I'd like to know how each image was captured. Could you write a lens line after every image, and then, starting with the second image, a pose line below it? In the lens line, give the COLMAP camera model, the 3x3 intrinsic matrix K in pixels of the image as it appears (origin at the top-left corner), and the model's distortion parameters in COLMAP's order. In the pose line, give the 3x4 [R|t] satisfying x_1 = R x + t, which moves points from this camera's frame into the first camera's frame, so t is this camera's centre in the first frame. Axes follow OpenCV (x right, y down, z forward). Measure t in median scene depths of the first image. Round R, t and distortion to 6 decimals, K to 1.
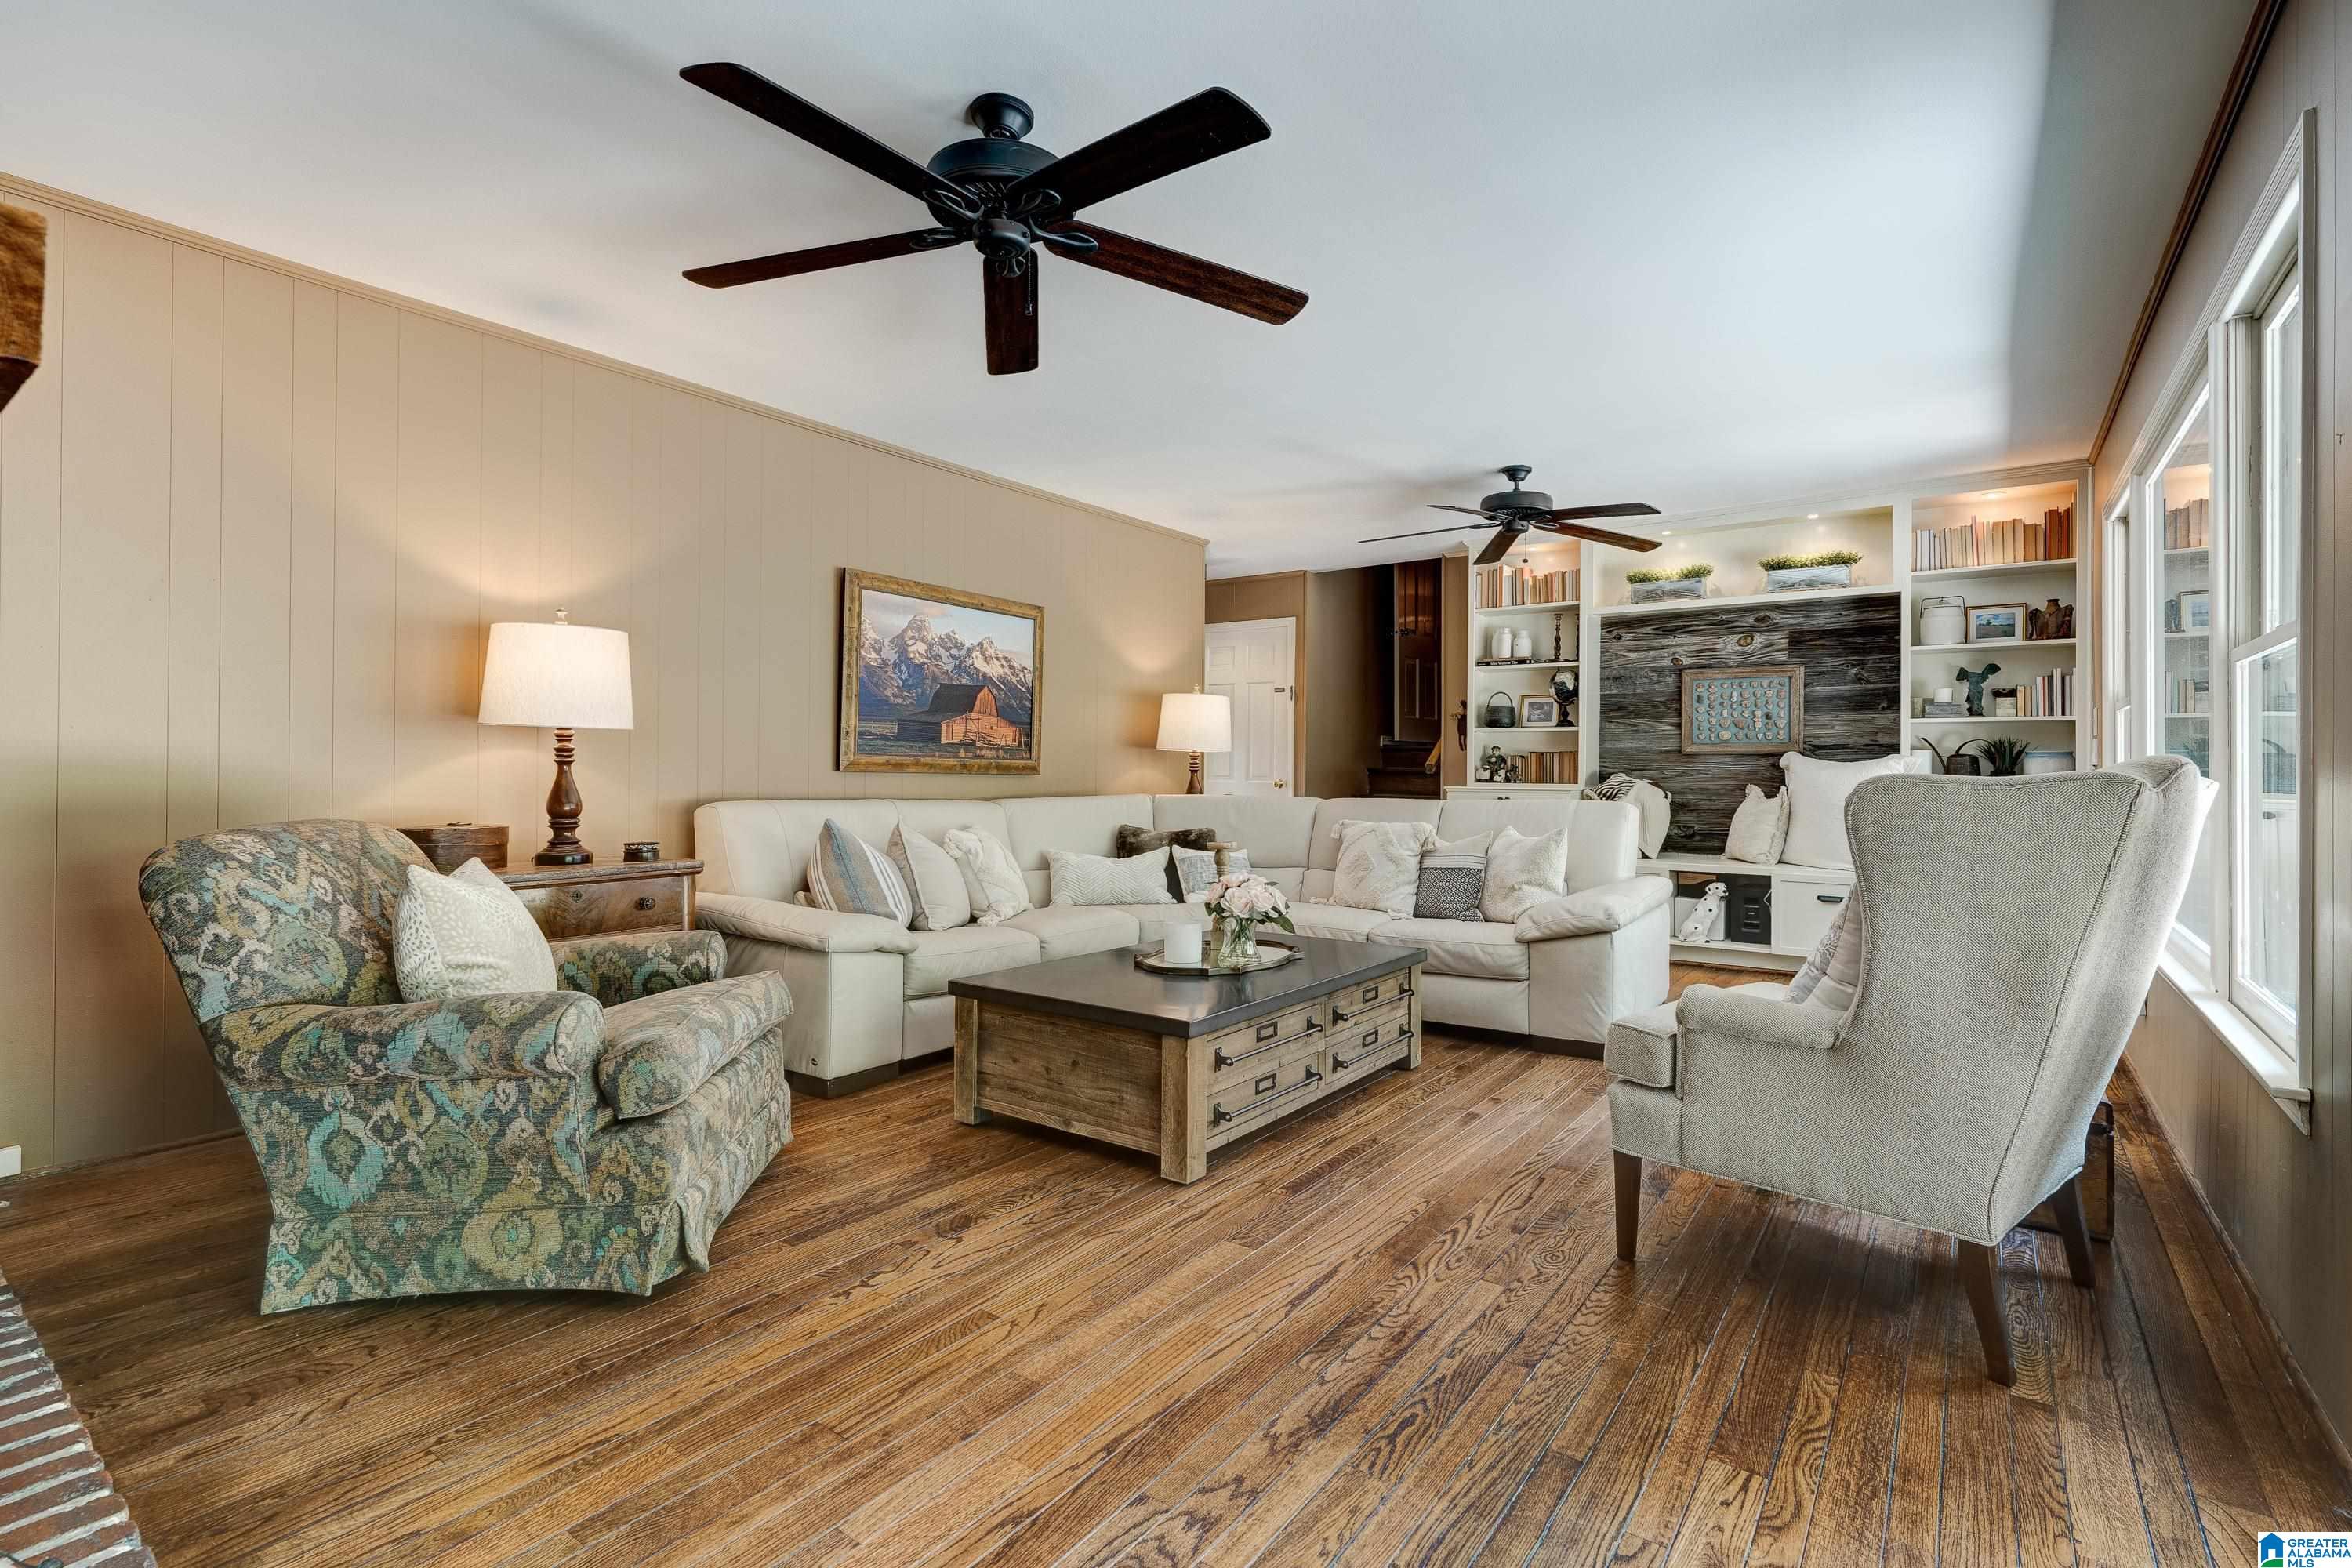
lens RADIAL K [[1083.3, 0, 1179.3], [0, 1083.3, 773.3], [0, 0, 1]] dist [-0.002358, 0.000516]
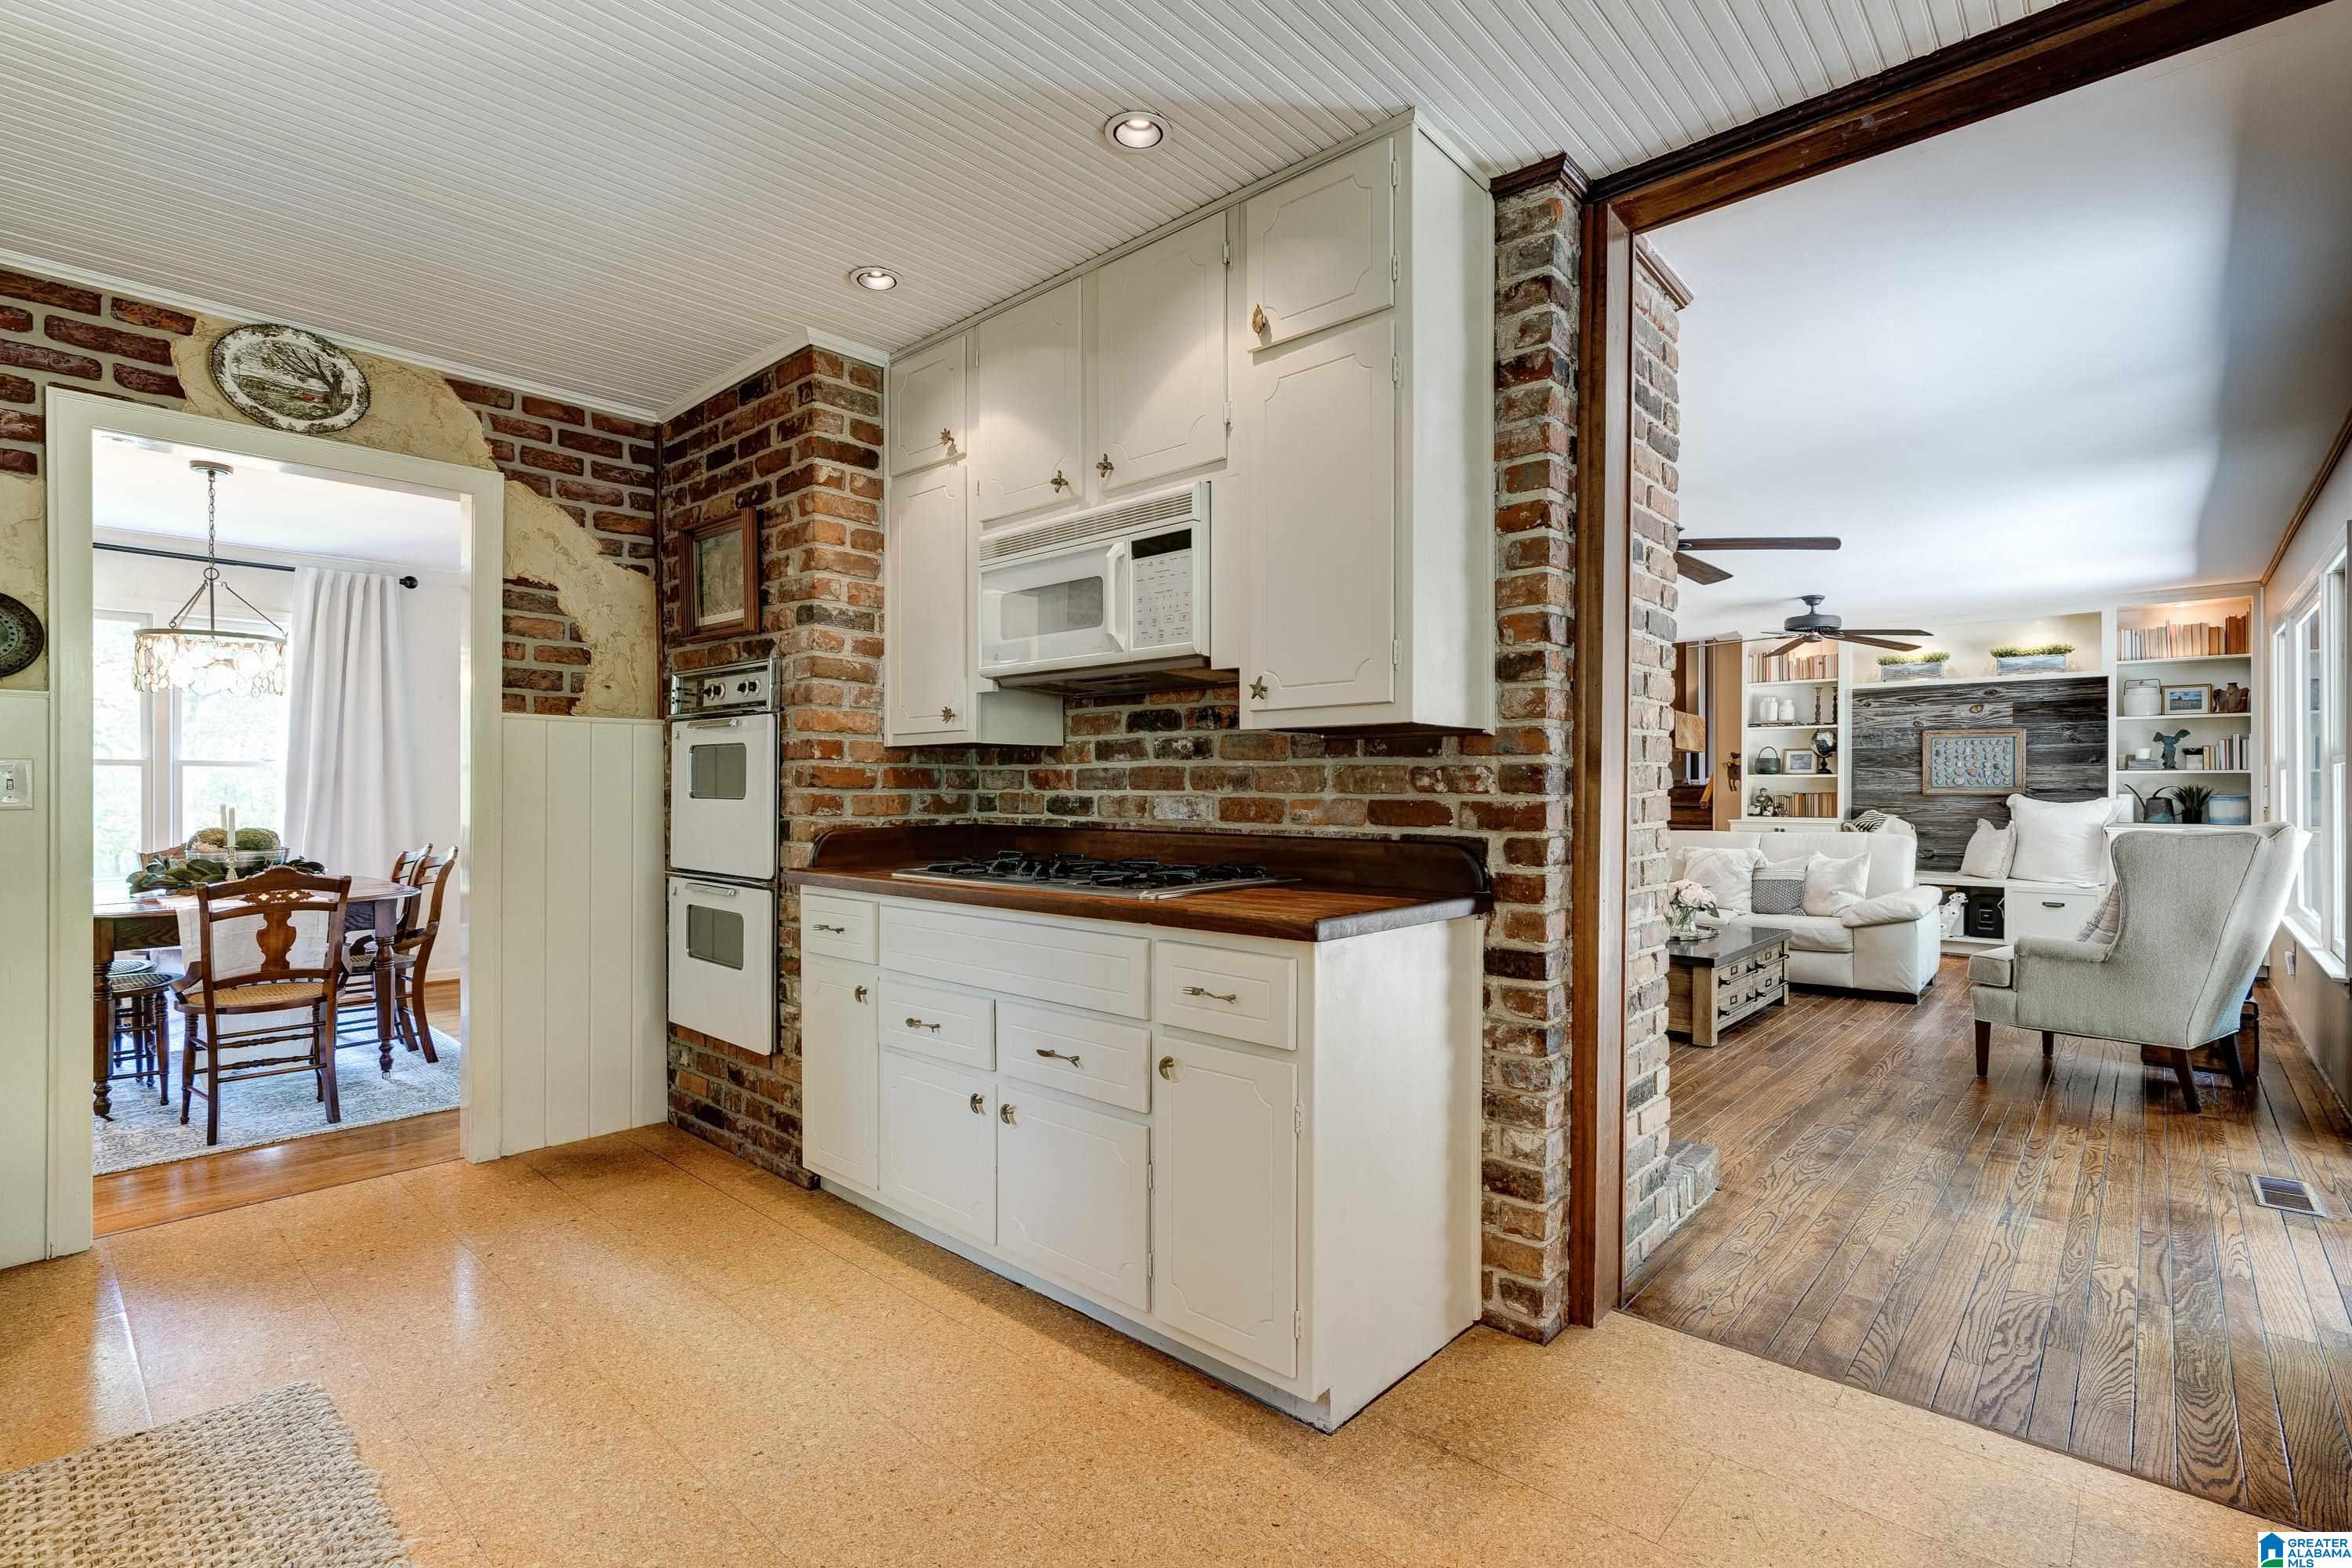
lens RADIAL K [[1085.2, 0, 1172.3], [0, 1085.2, 795.4], [0, 0, 1]] dist [0.001632, 0.000038]
pose [[0.994754, -0.005007, -0.102171, -0.370479], [0.005248, 0.999984, 0.002085, -0.030499], [0.102159, -0.002610, 0.994765, -0.484725]]
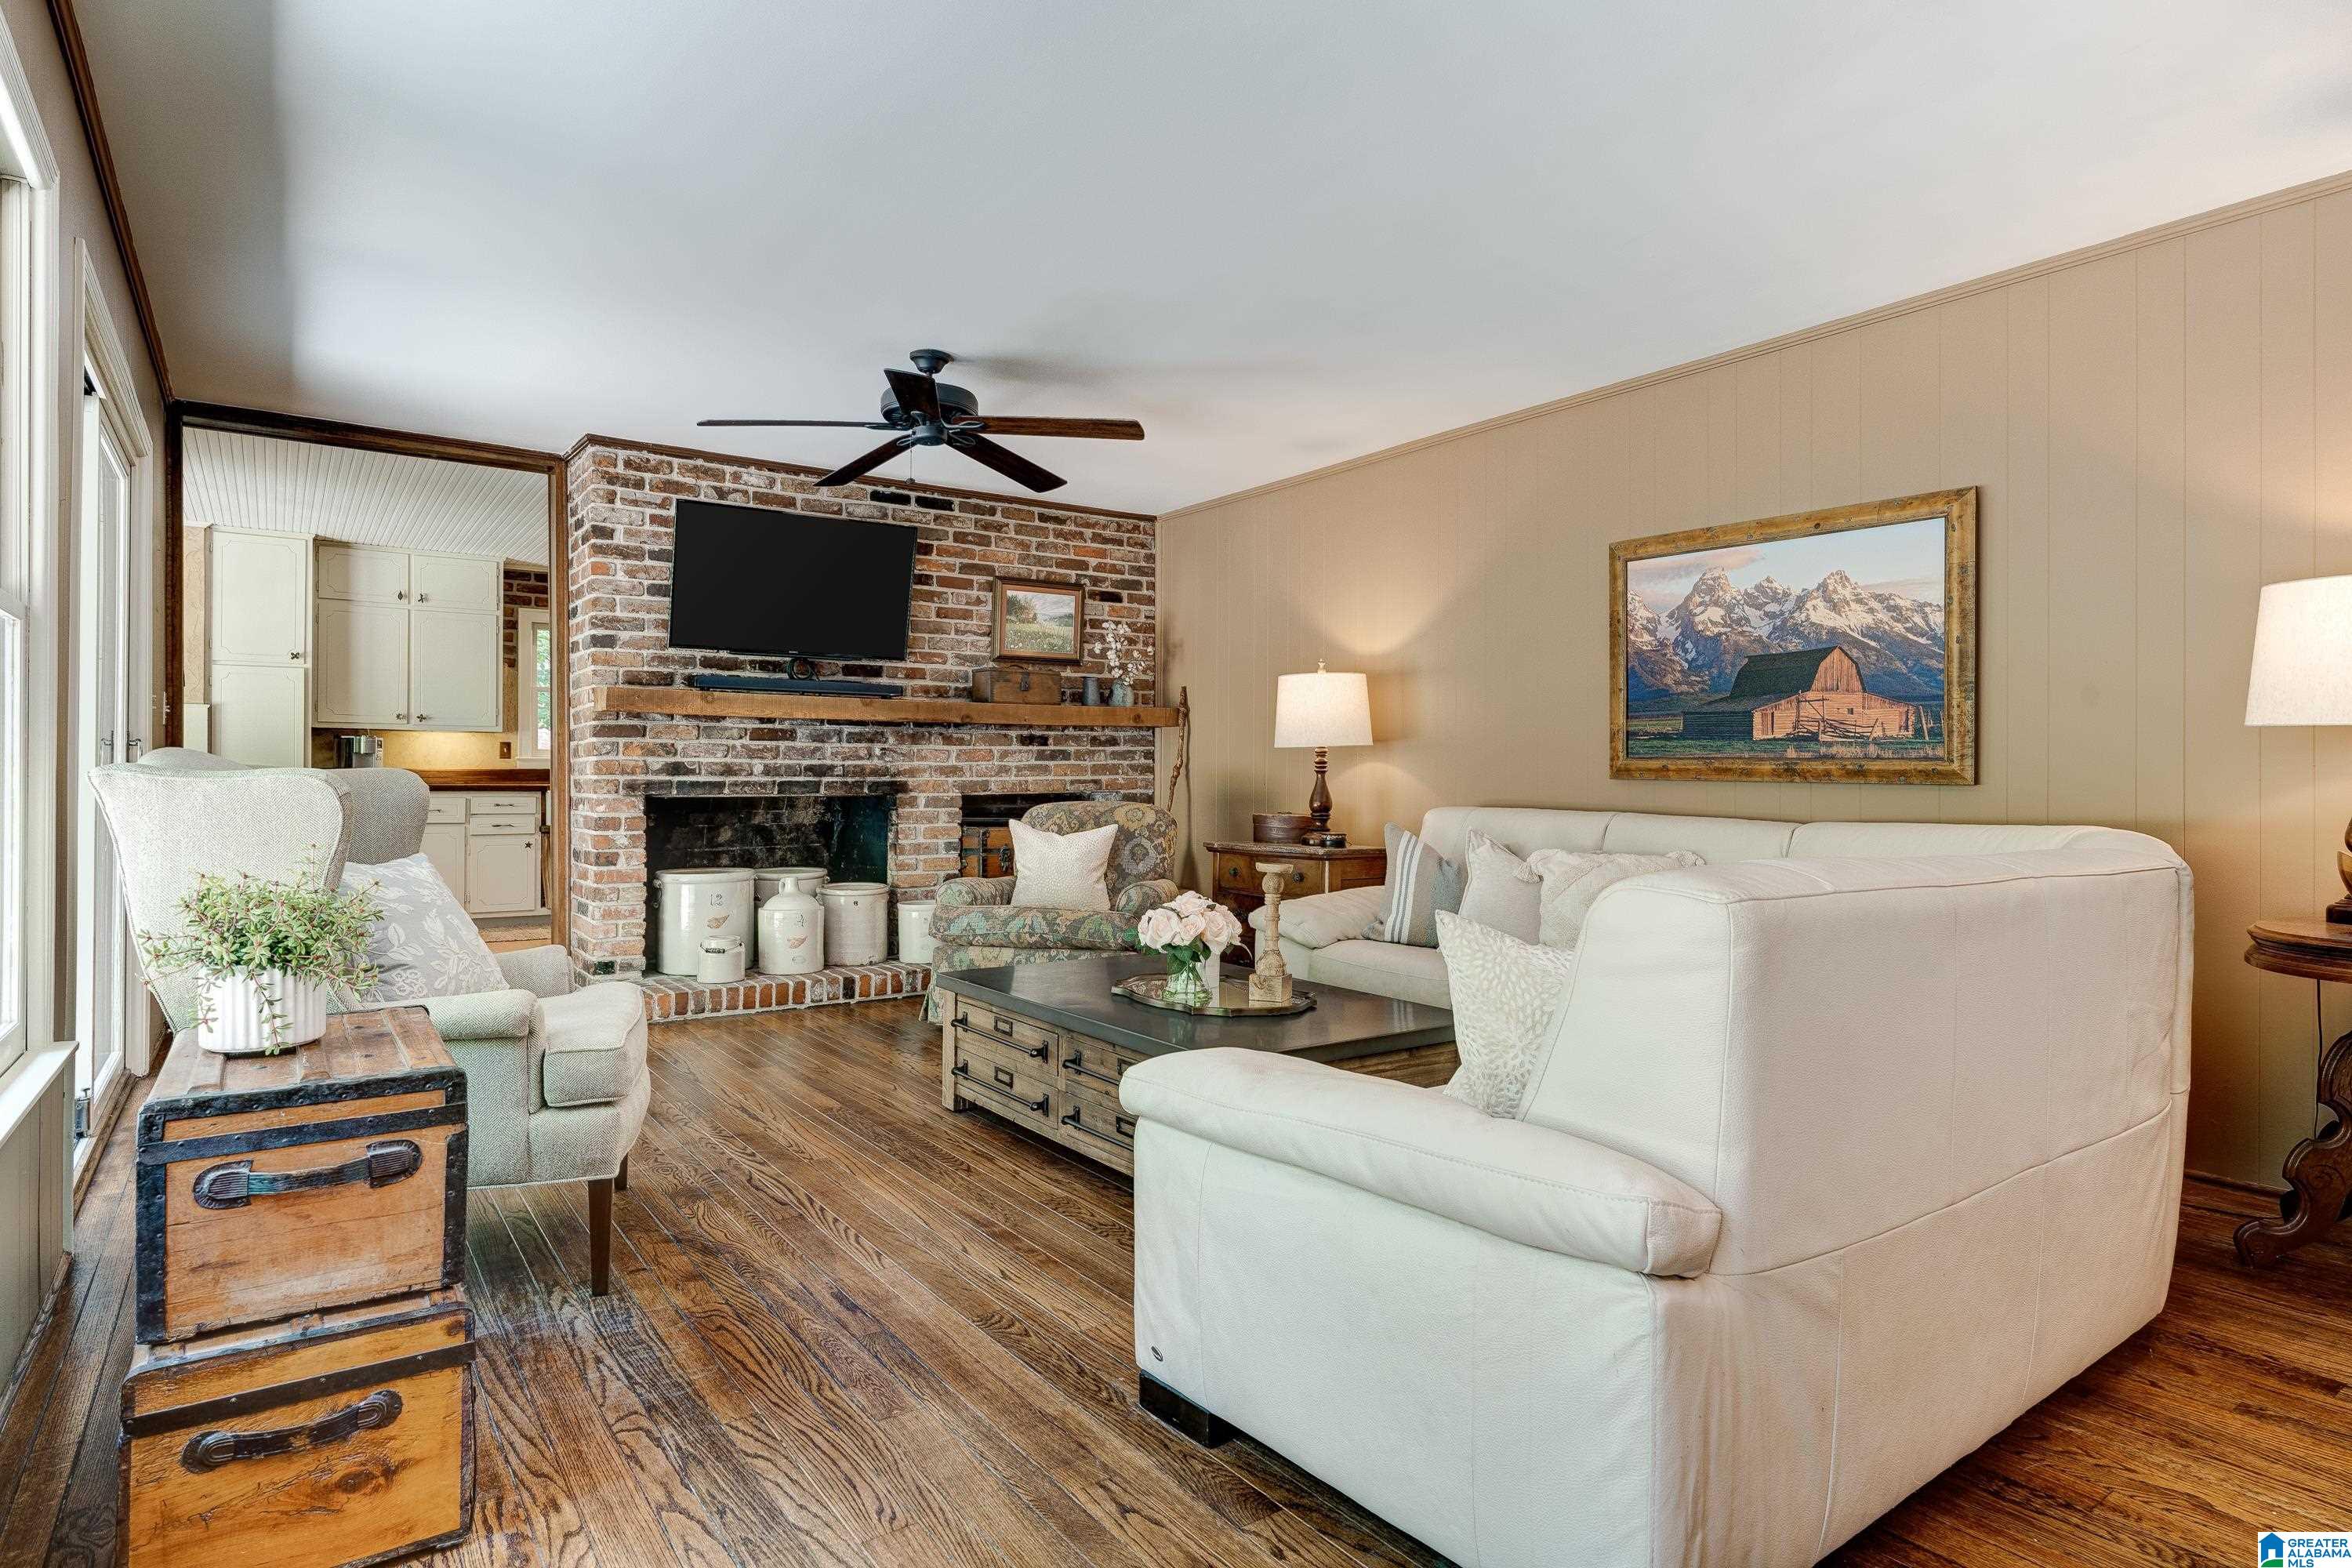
lens RADIAL K [[1251.4, 0, 1183.0], [0, 1251.4, 792.2], [0, 0, 1]] dist [-0.001609, -0.001077]
pose [[-0.301981, 0.004029, -0.953306, 0.663521], [-0.007608, 0.999949, 0.006637, 0.003977], [0.953284, 0.009257, -0.301935, 0.868506]]
